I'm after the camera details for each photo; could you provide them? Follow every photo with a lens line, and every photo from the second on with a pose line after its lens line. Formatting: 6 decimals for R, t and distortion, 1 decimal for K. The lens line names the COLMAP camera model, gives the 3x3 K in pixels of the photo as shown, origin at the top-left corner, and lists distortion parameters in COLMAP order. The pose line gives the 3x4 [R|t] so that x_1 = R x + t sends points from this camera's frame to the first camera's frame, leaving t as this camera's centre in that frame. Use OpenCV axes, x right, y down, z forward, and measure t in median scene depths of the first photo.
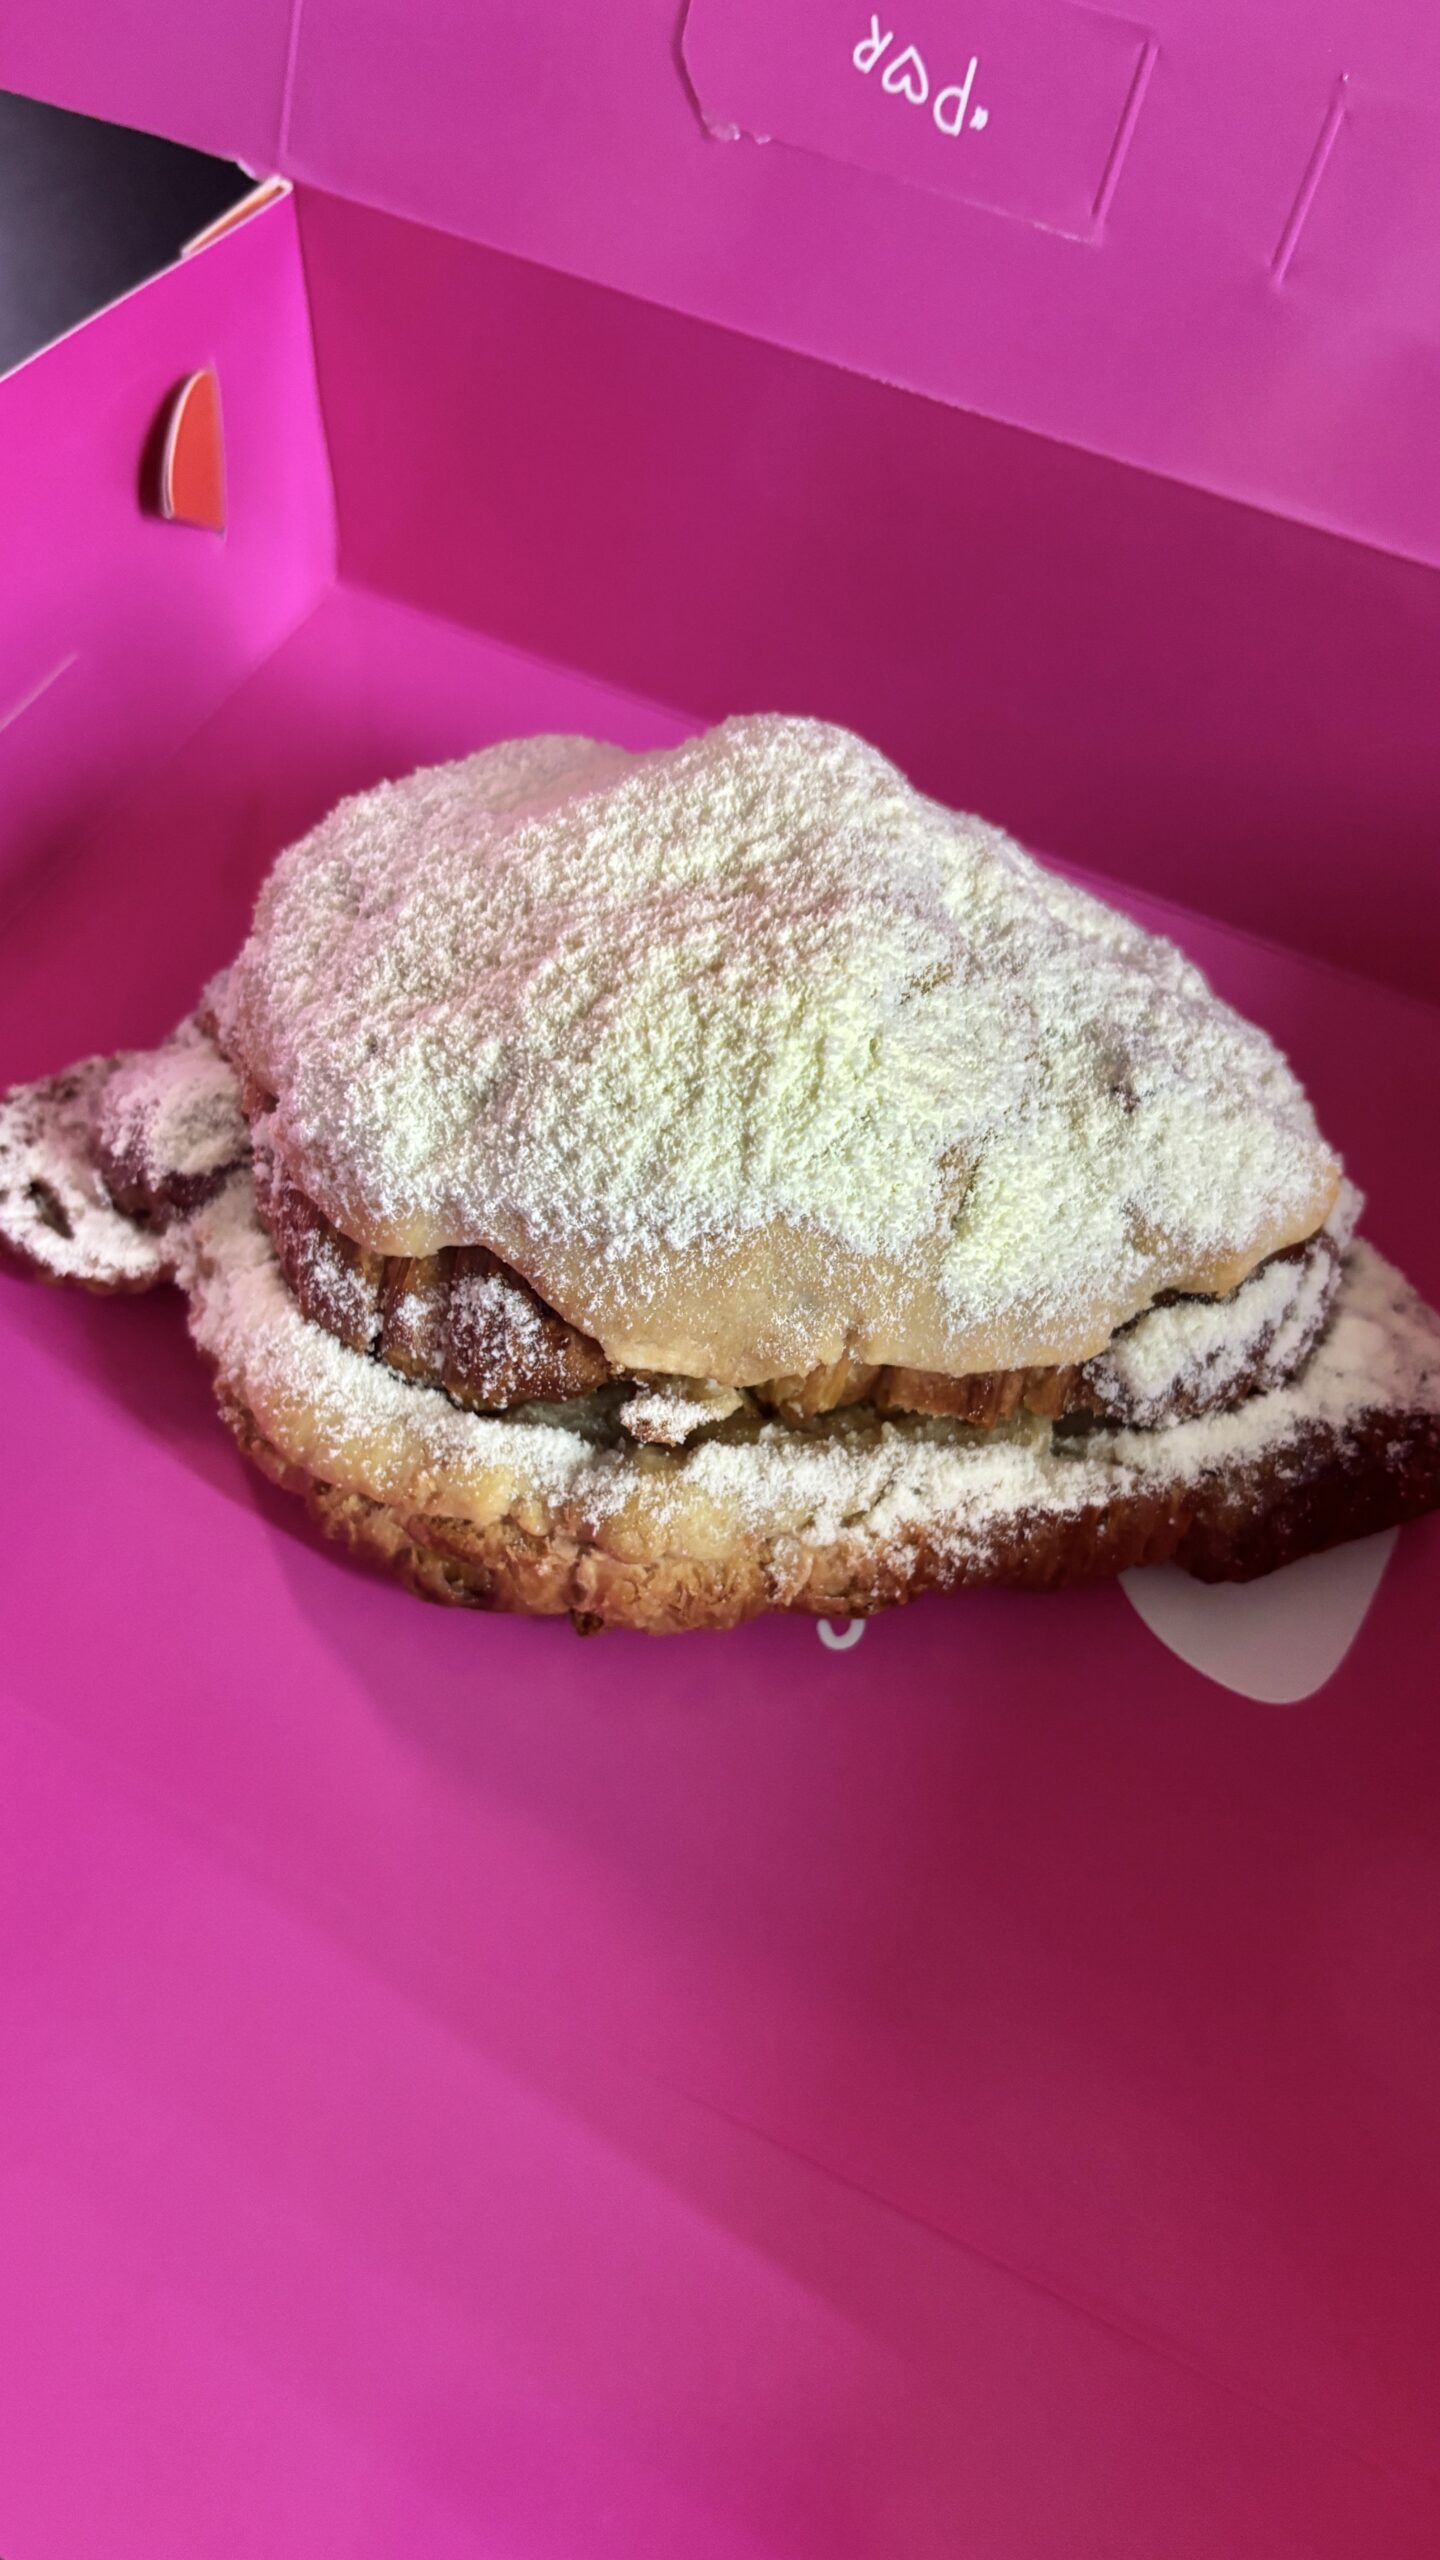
lens RADIAL K [[1940.8, 0, 728.5], [0, 1940.8, 1296.3], [0, 0, 1]] dist [0.030483, -0.034393]
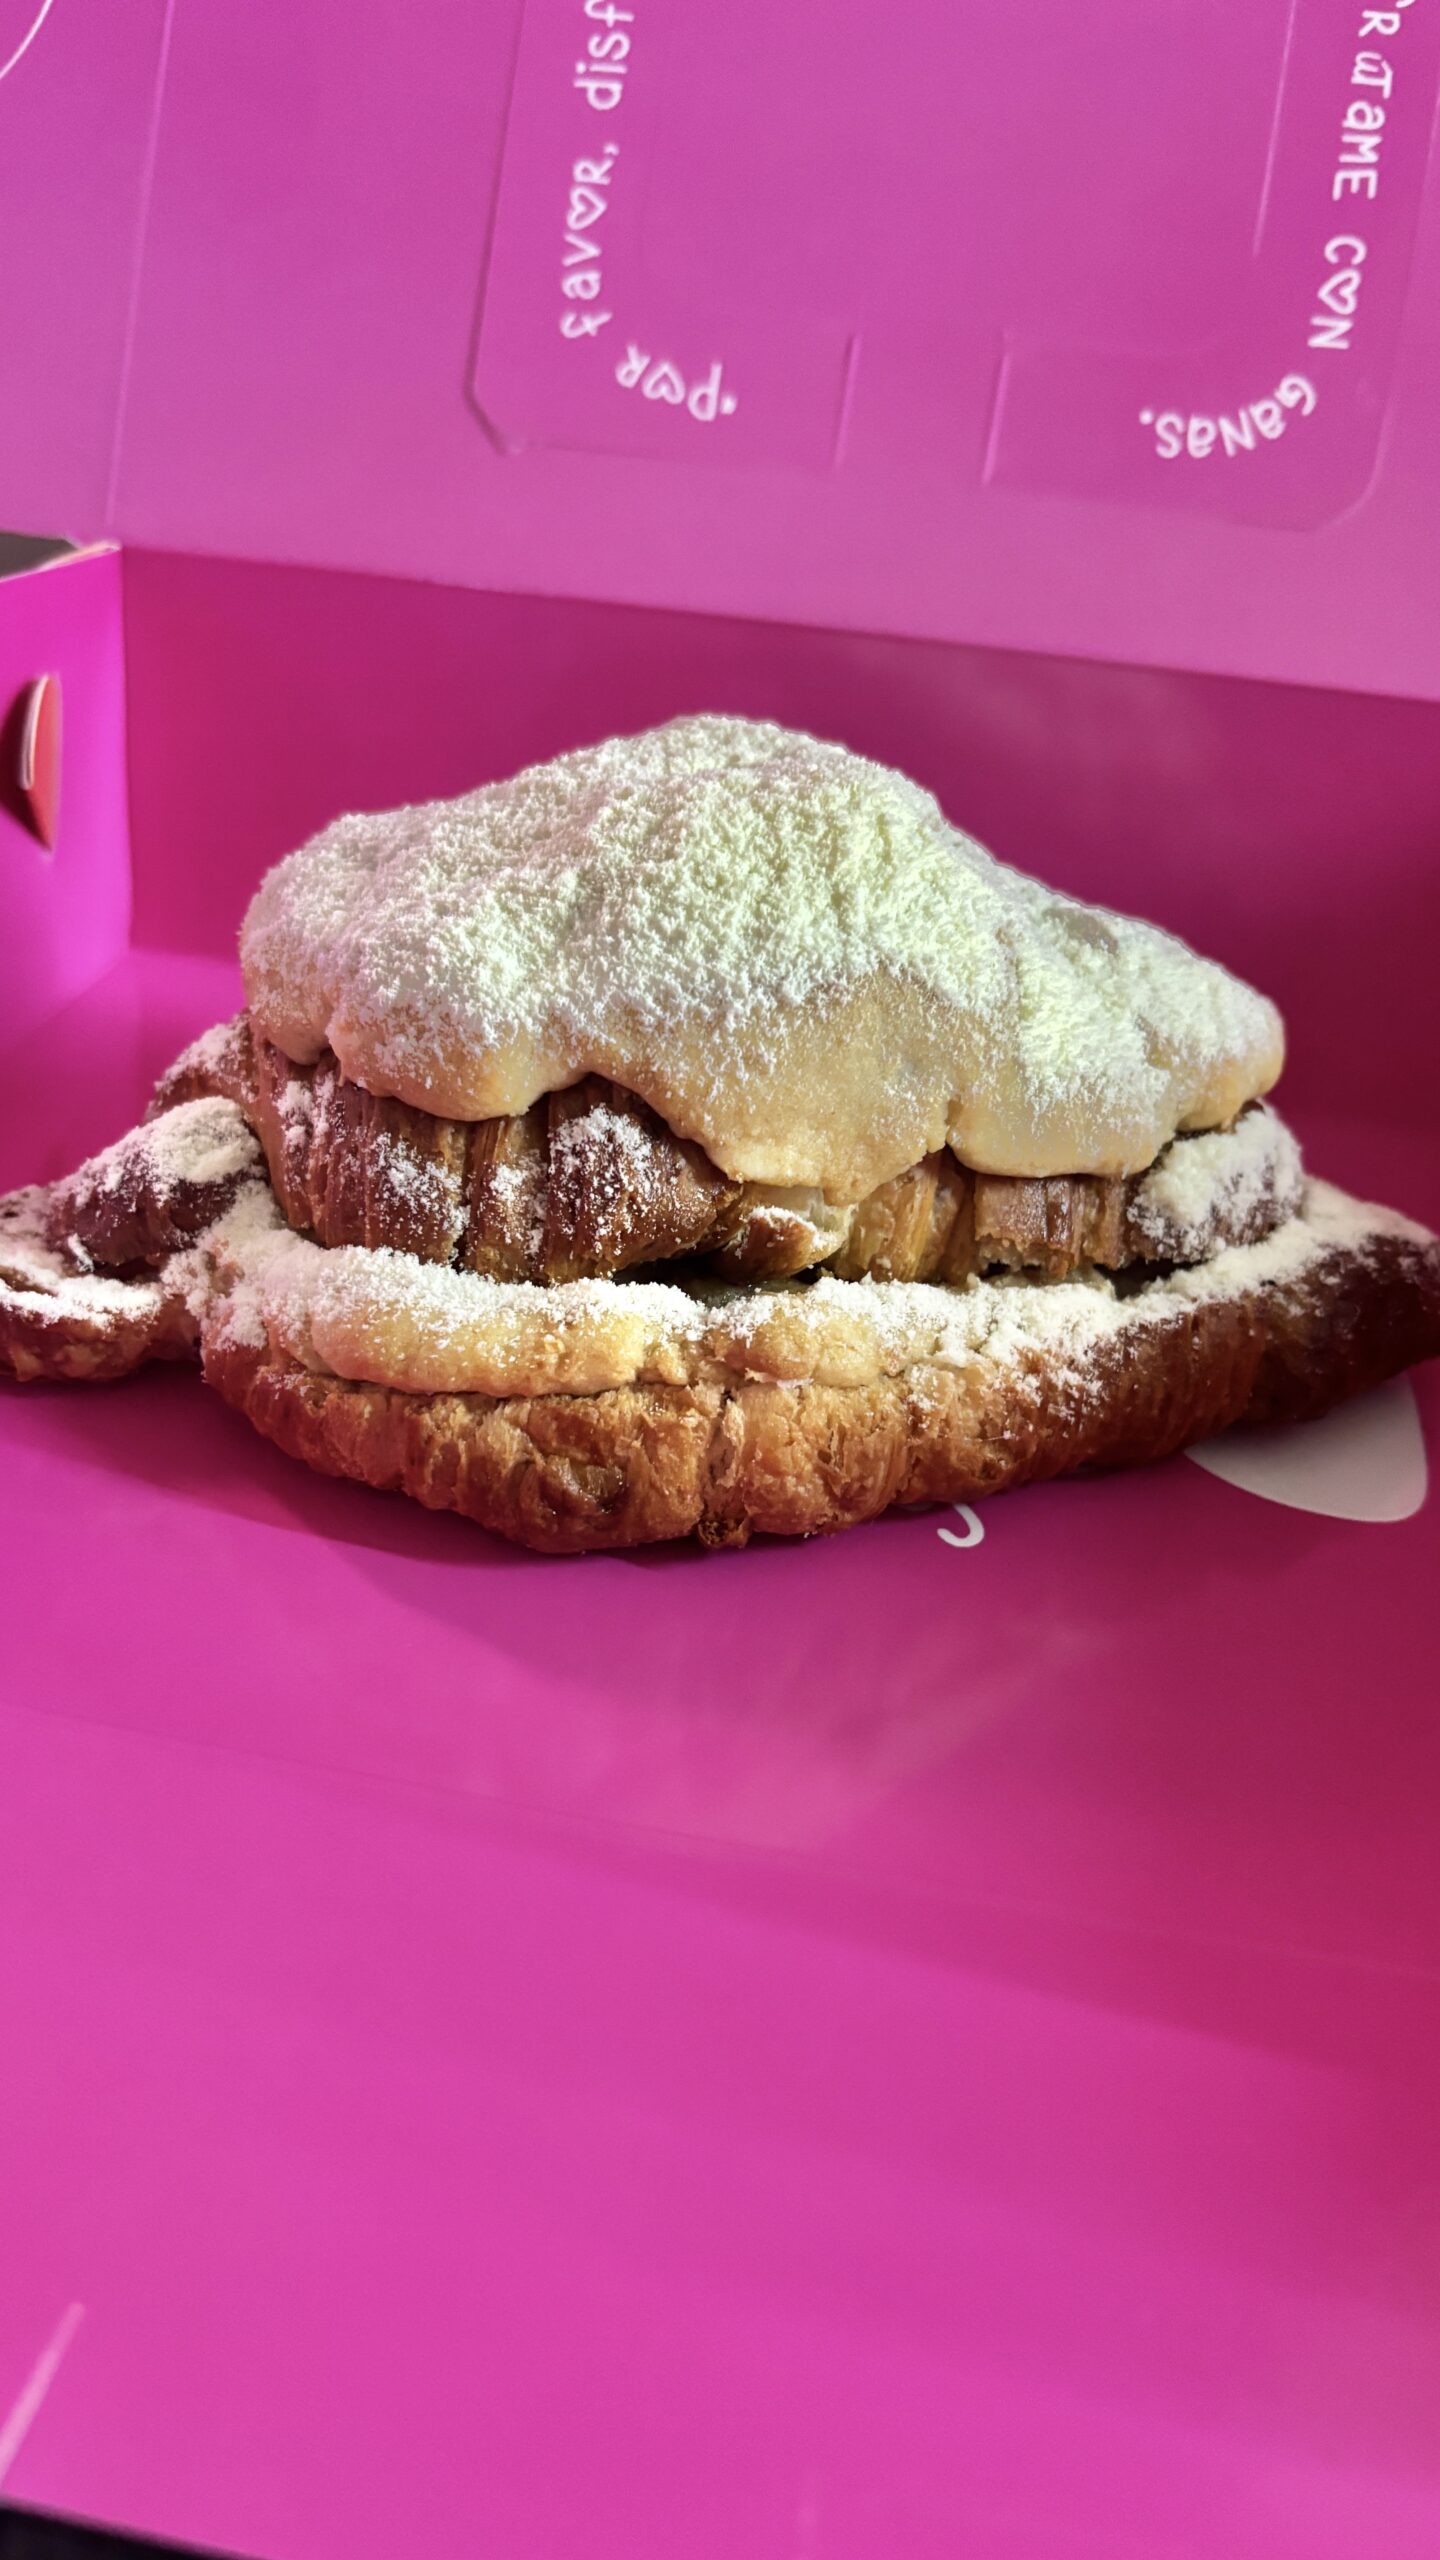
lens RADIAL K [[1940.8, 0, 741.4], [0, 1940.8, 1301.8], [0, 0, 1]] dist [0.030483, -0.034393]
pose [[0.952993, -0.131464, 0.272986, -0.316841], [0.234078, 0.891510, -0.387837, 0.453593], [-0.192383, 0.433507, 0.880375, 0.152881]]
